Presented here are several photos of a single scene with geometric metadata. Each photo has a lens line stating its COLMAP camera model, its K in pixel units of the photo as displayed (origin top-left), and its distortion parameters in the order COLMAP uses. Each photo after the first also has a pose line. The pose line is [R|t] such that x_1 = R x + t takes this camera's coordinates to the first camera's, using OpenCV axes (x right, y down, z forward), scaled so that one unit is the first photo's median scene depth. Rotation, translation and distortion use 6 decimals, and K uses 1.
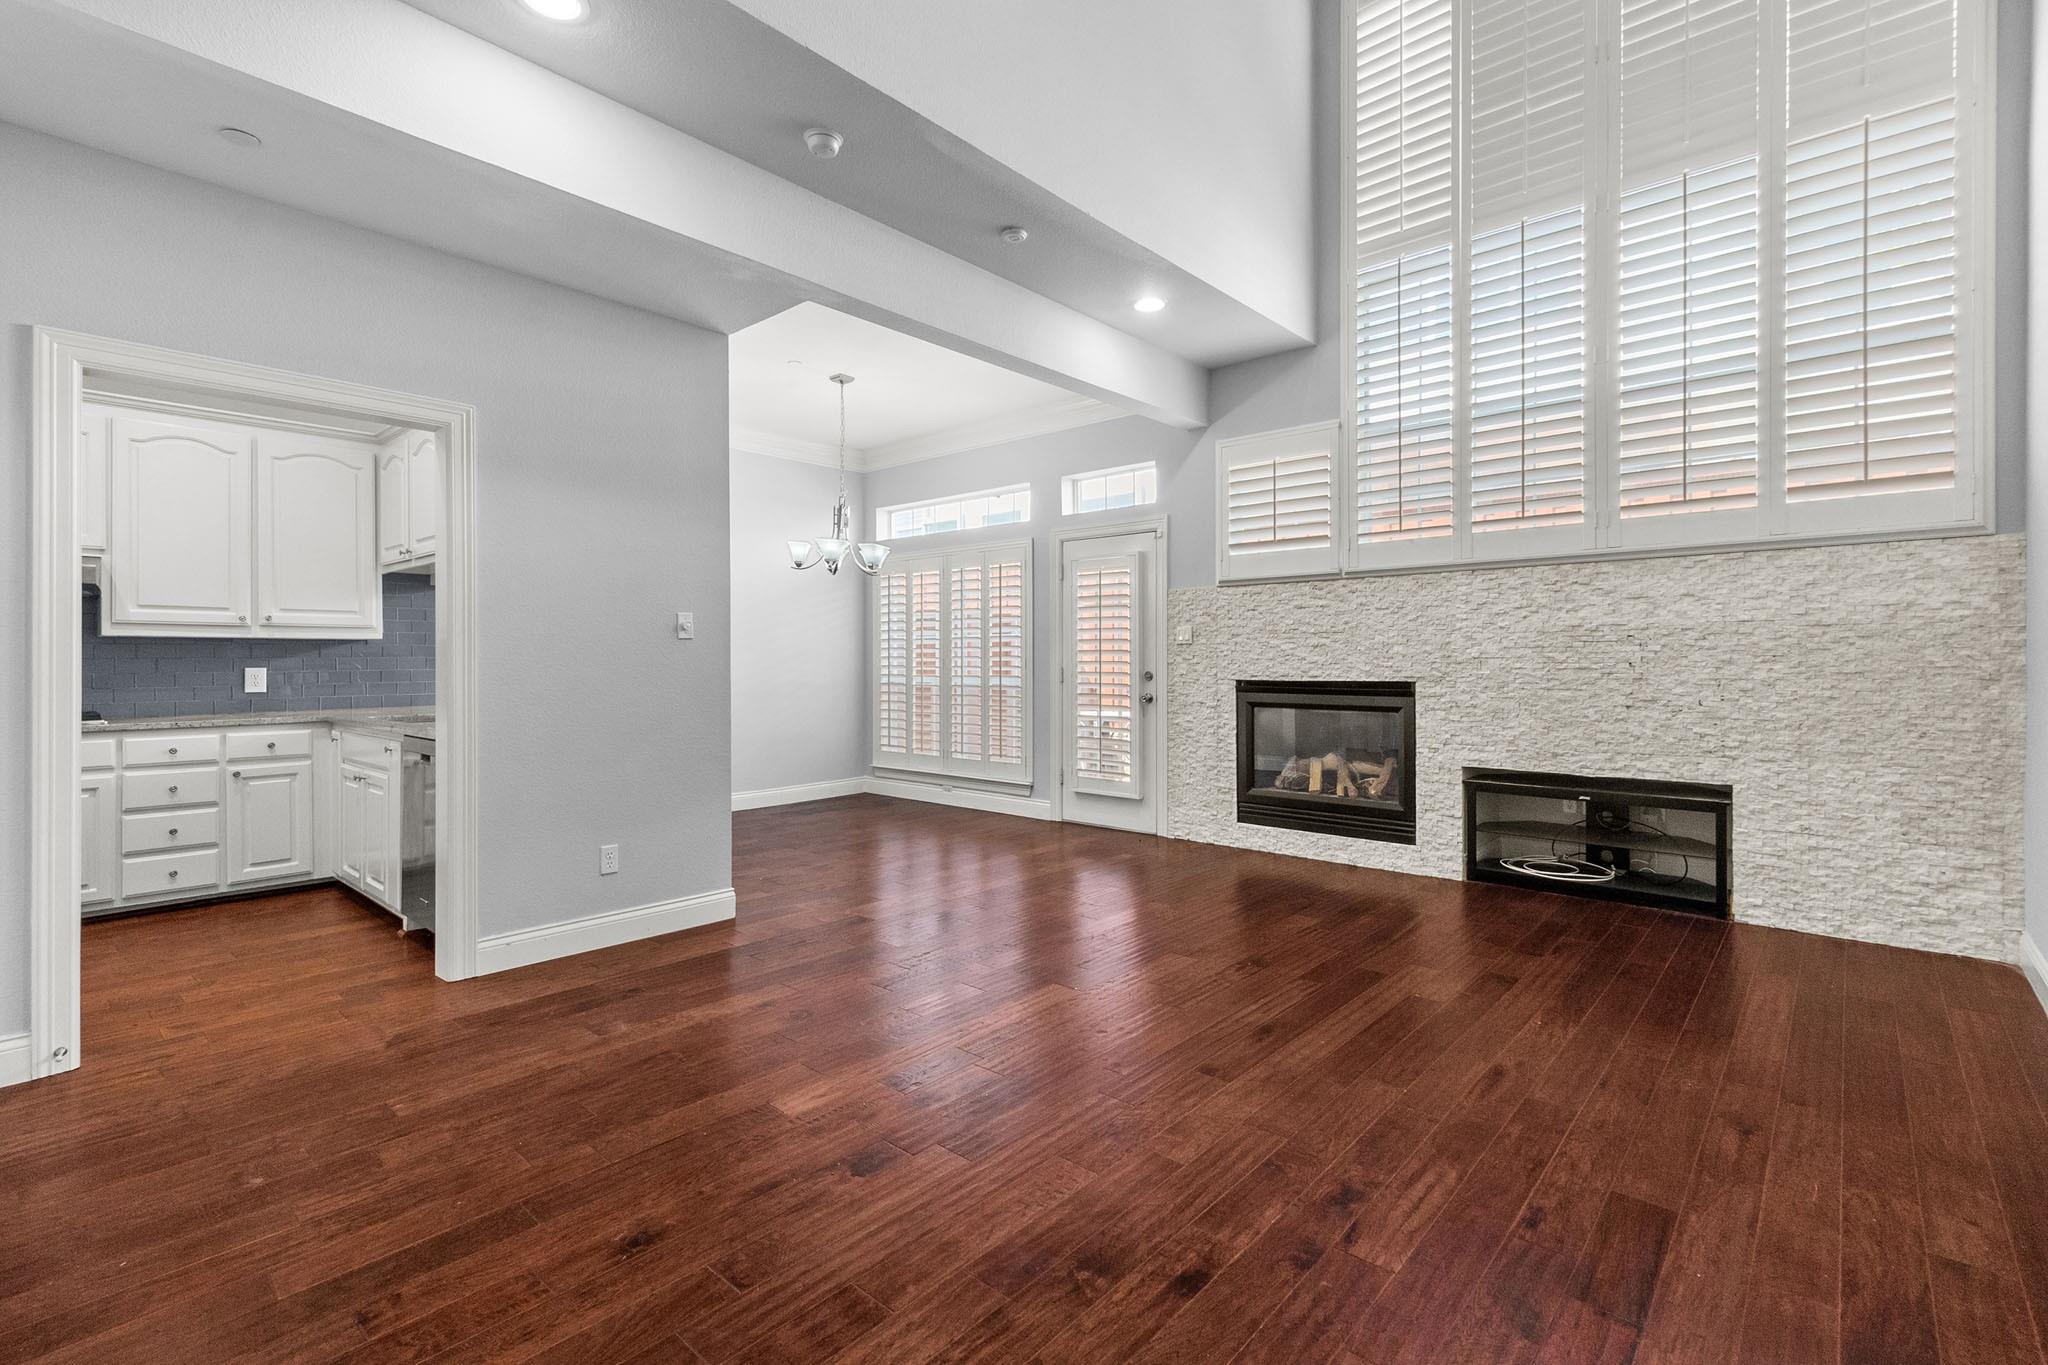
lens RADIAL K [[932.7, 0, 1026.9], [0, 932.7, 664.9], [0, 0, 1]] dist [0.004922, 0.000677]
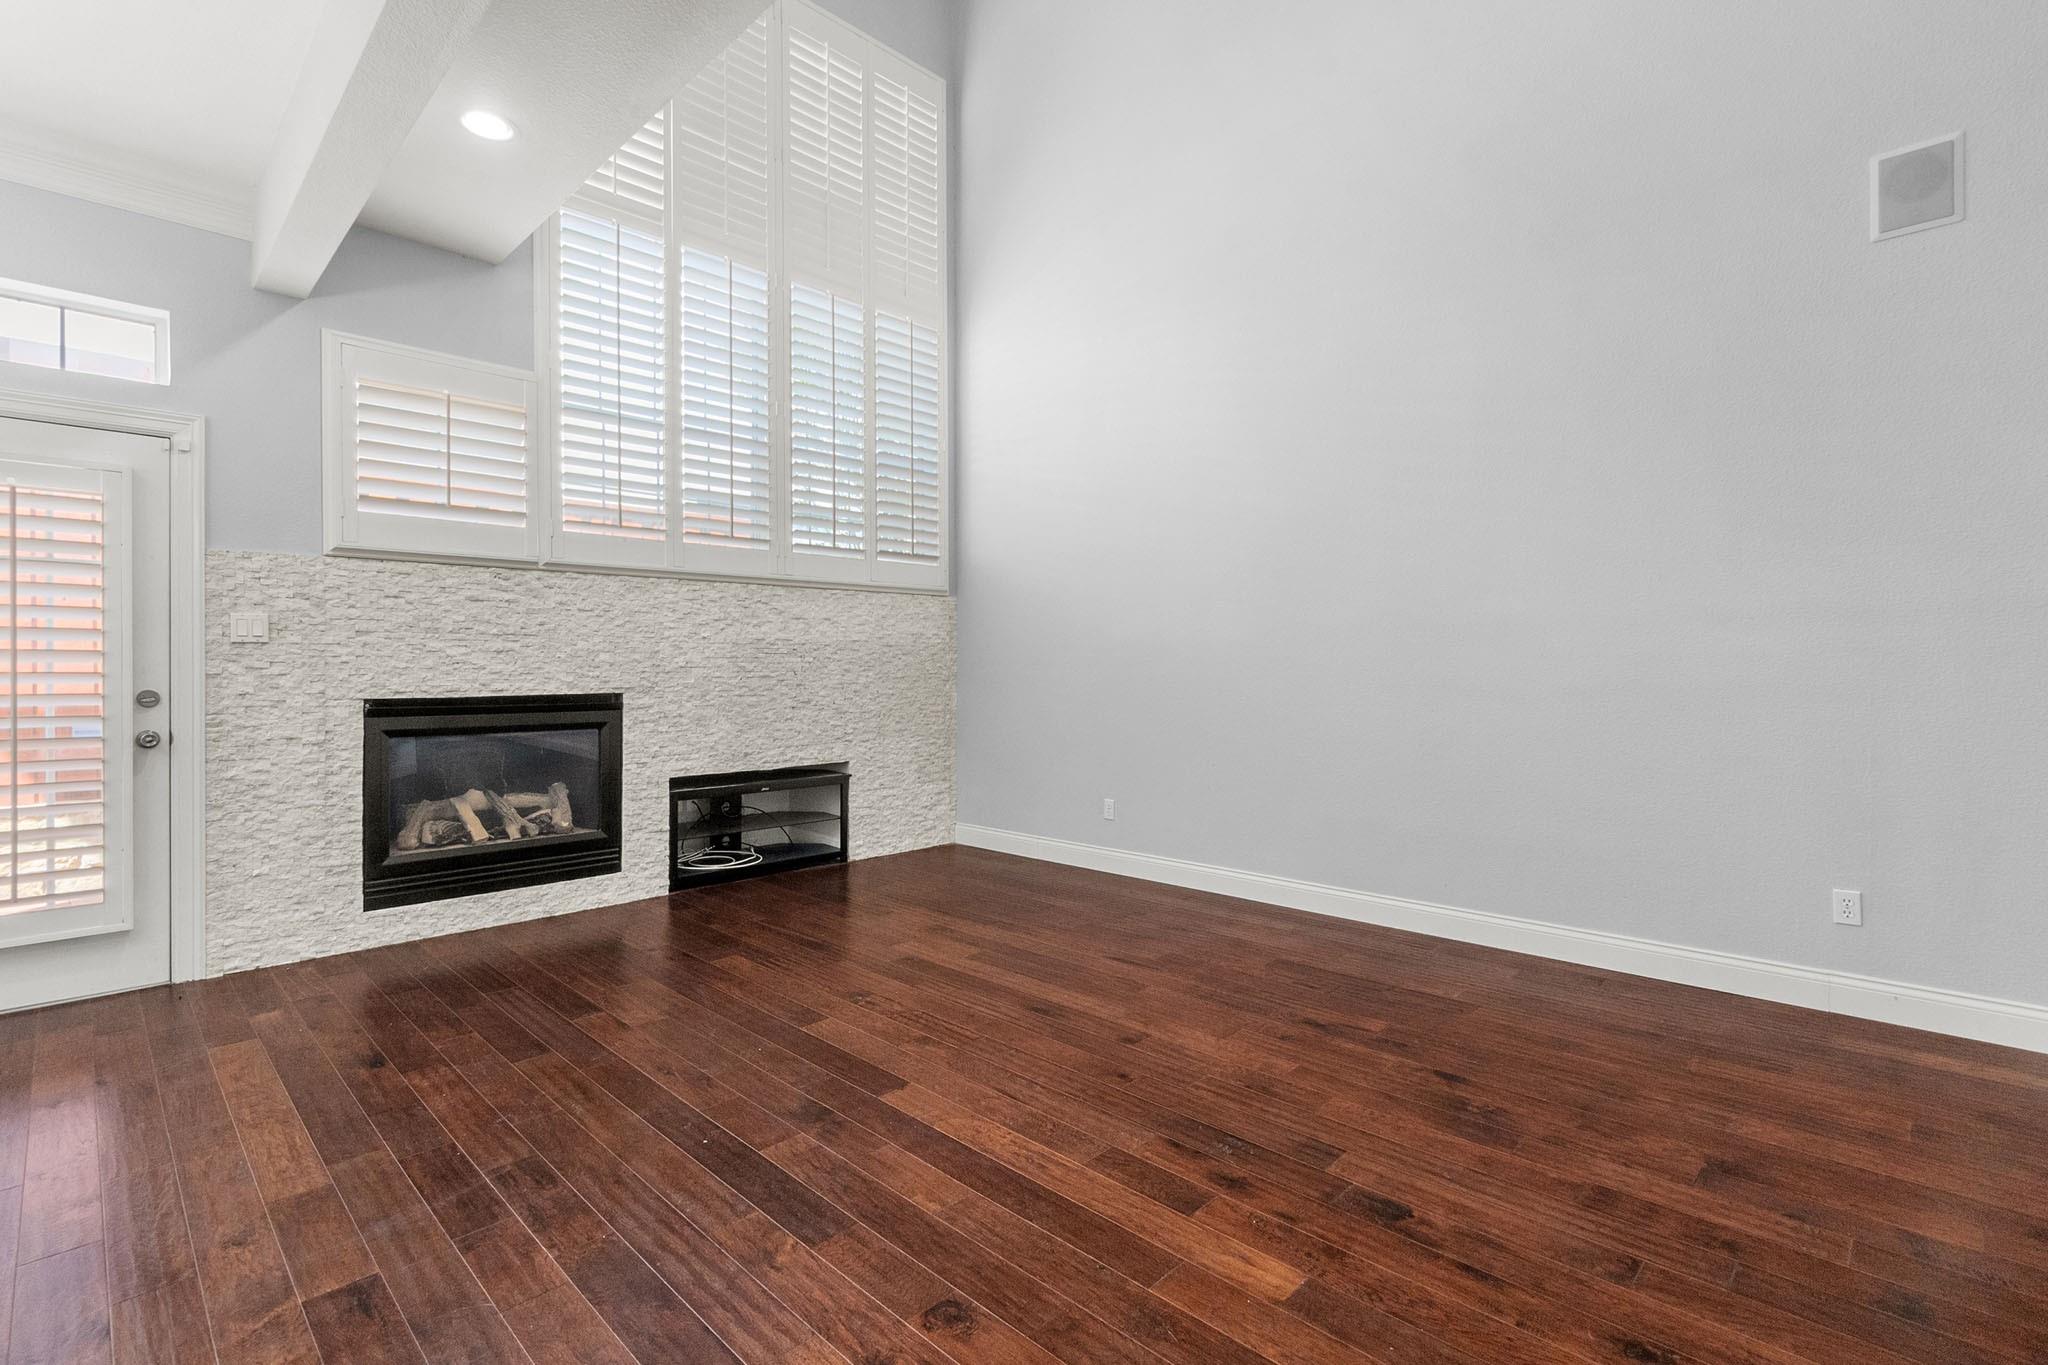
lens RADIAL K [[932.7, 0, 1020.2], [0, 932.7, 664.0], [0, 0, 1]] dist [0.004922, 0.000677]
pose [[0.045471, 0.006294, 0.998946, -0.489313], [0.006693, 0.999956, -0.006605, -0.001718], [-0.998943, 0.006986, 0.045427, 0.576240]]
